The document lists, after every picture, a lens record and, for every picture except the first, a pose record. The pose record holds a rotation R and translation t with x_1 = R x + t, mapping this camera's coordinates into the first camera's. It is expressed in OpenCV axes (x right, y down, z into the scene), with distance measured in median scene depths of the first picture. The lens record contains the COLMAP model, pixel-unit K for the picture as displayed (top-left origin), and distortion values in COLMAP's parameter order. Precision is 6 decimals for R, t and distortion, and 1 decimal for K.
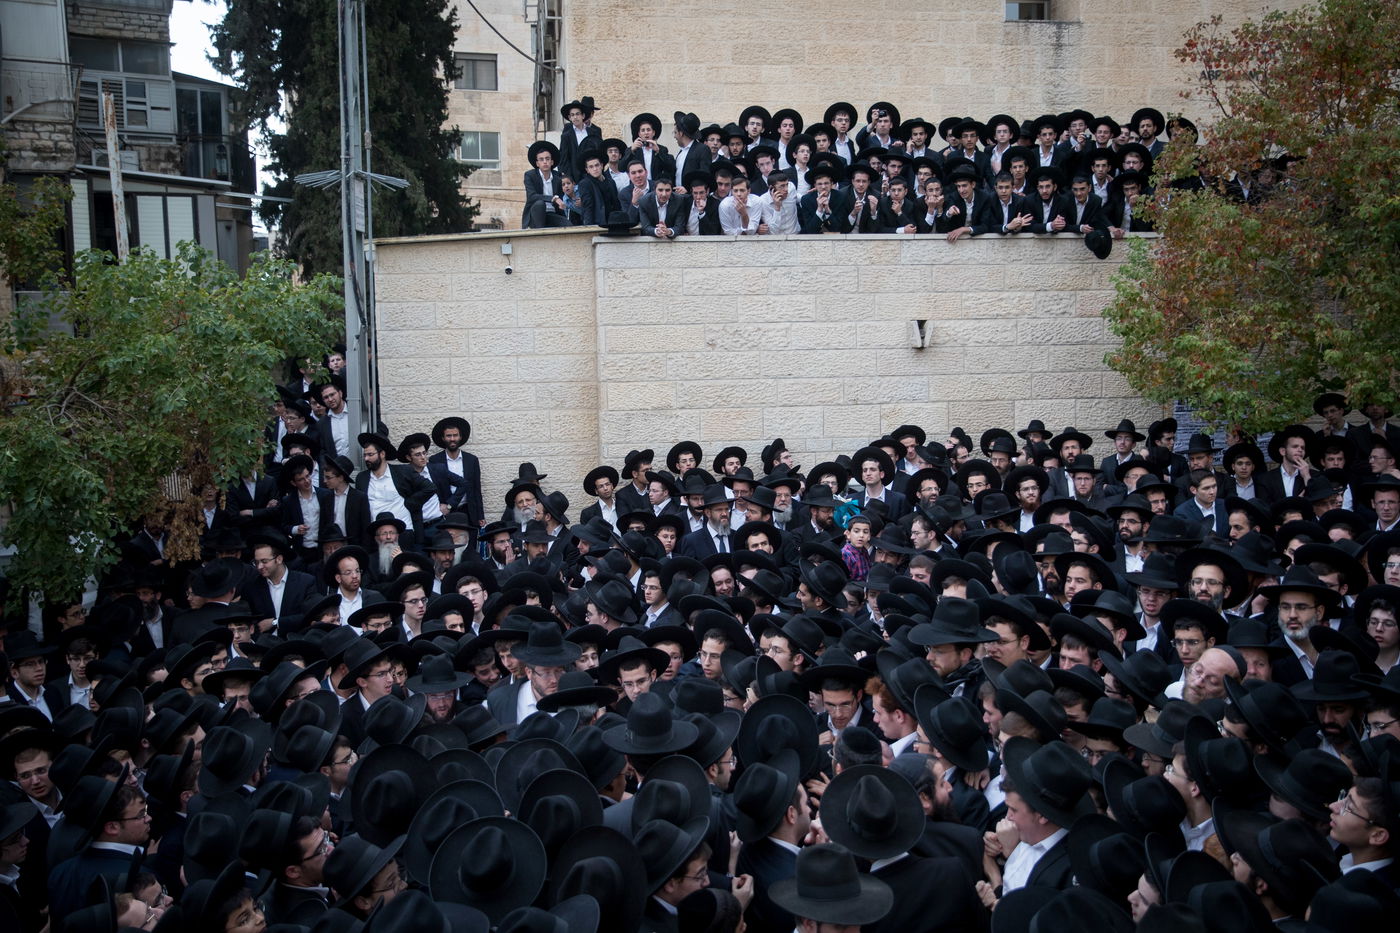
lens RADIAL K [[1288.3, 0, 700.0], [0, 1288.3, 466.5], [0, 0, 1]] dist [0.016445, 0.007750]
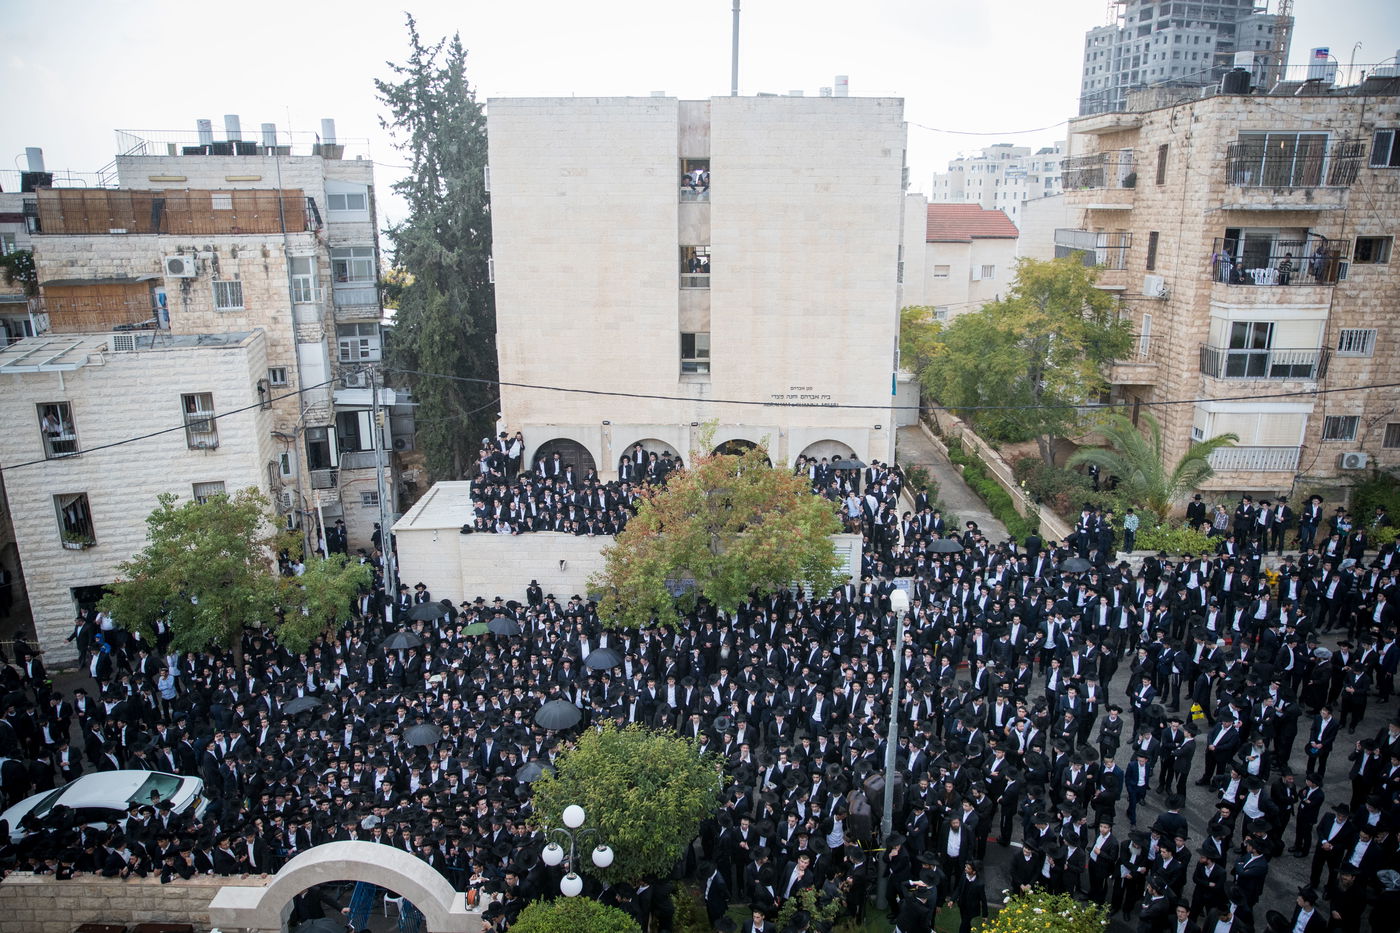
lens RADIAL K [[973.1, 0, 700.0], [0, 973.1, 466.5], [0, 0, 1]] dist [-0.097638, 0.091112]
pose [[0.985058, 0.047752, -0.165473, 0.766119], [-0.018844, 0.984909, 0.172046, -0.654411], [0.171191, -0.166357, 0.971092, -1.019748]]
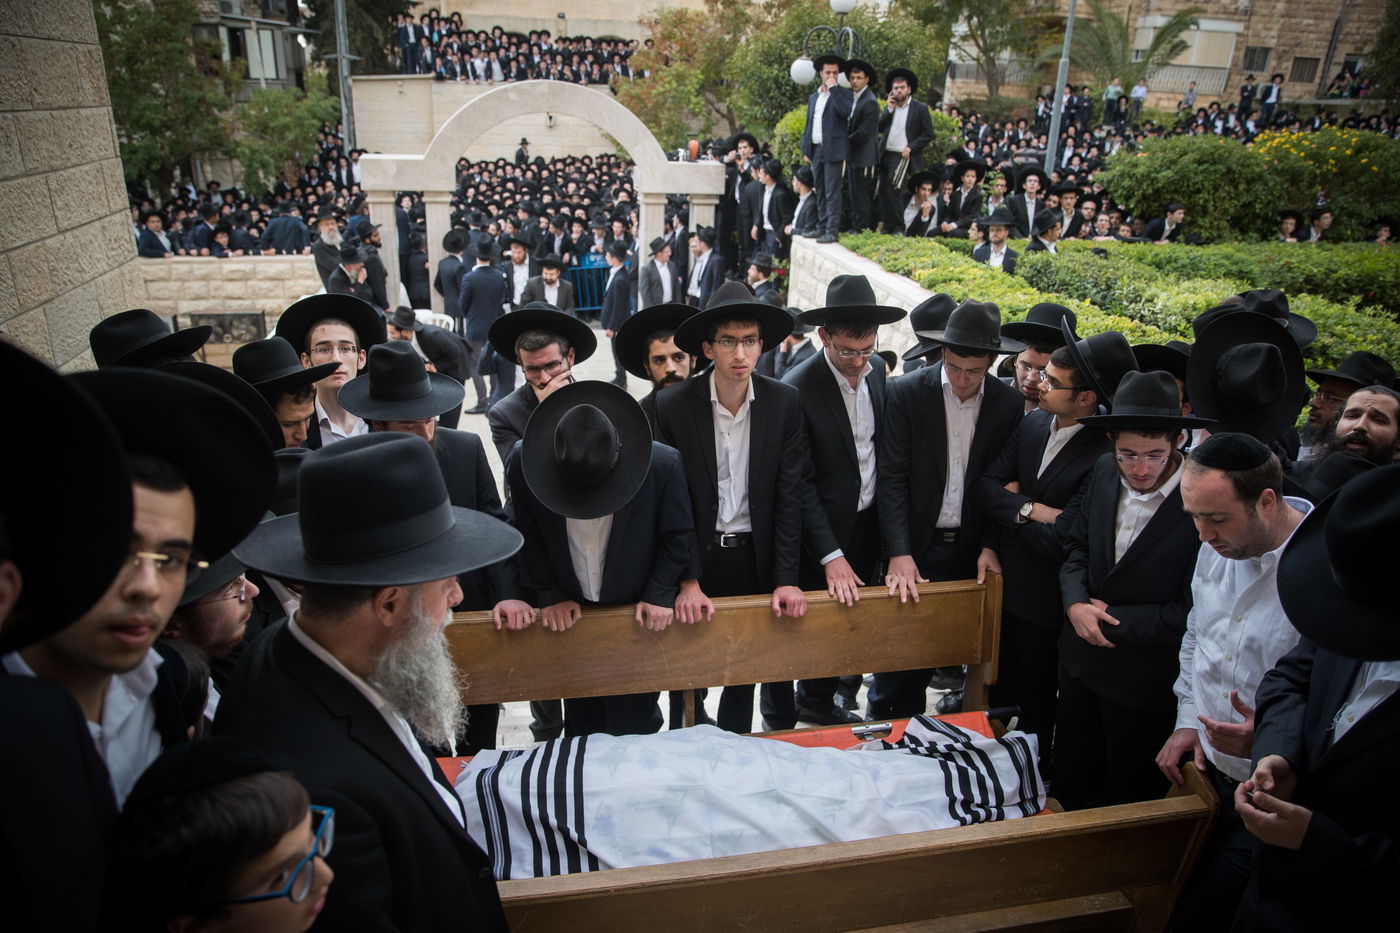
lens RADIAL K [[973.1, 0, 700.0], [0, 973.1, 466.5], [0, 0, 1]] dist [-0.097638, 0.091112]
pose [[0.997744, 0.024414, 0.062543, 0.337211], [-0.040807, 0.960251, 0.276141, 0.026725], [-0.053315, -0.278070, 0.959080, -1.077452]]
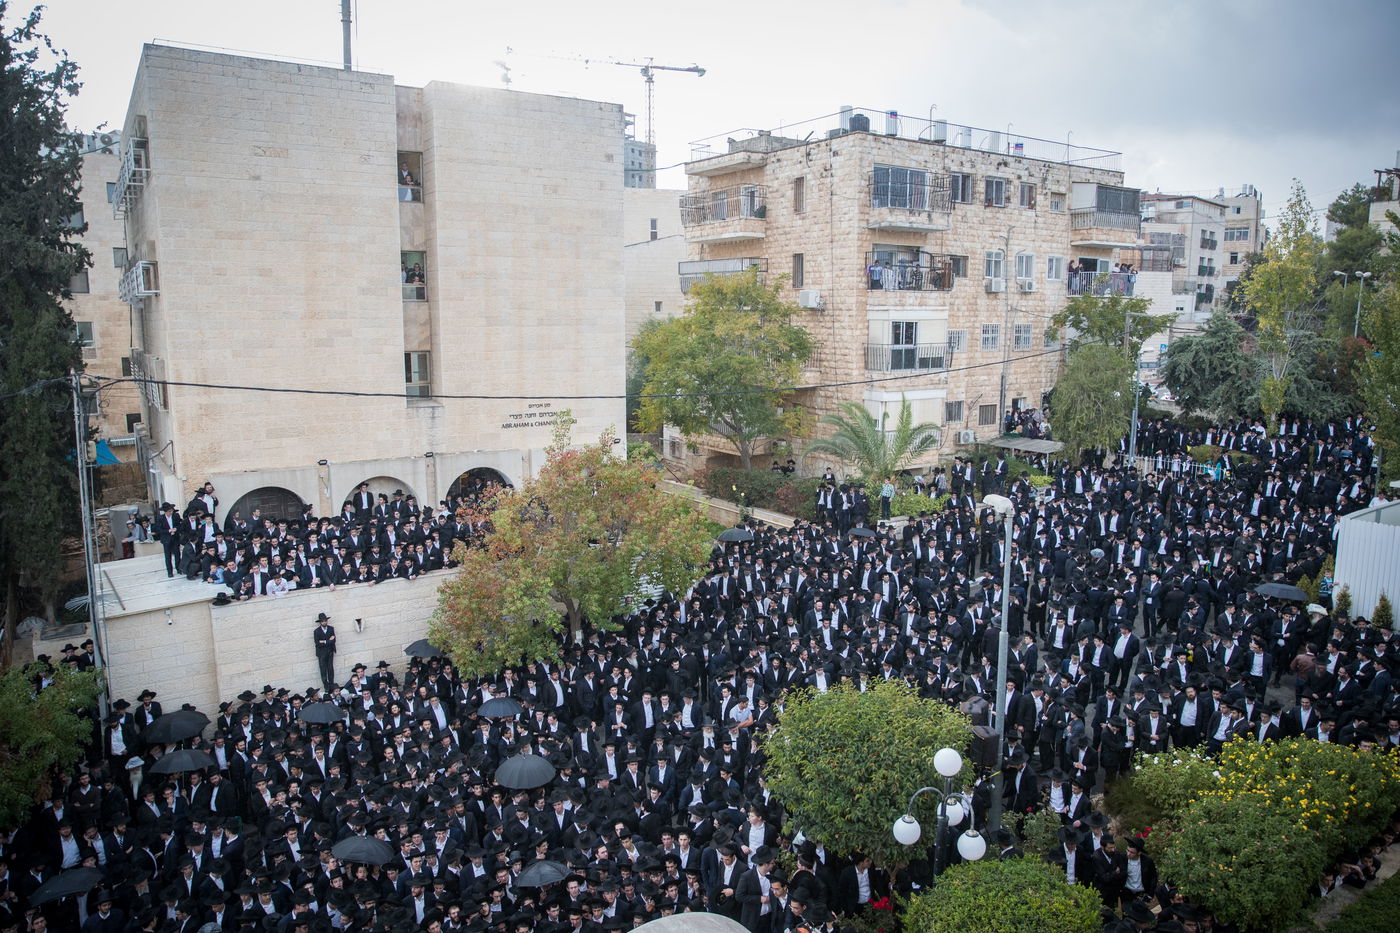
lens RADIAL K [[973.1, 0, 700.0], [0, 973.1, 466.5], [0, 0, 1]] dist [-0.097638, 0.091112]
pose [[0.904781, -0.063468, 0.421121, 0.007284], [0.038193, 0.996941, 0.068192, -0.436780], [-0.424161, -0.045615, 0.904437, -0.768695]]
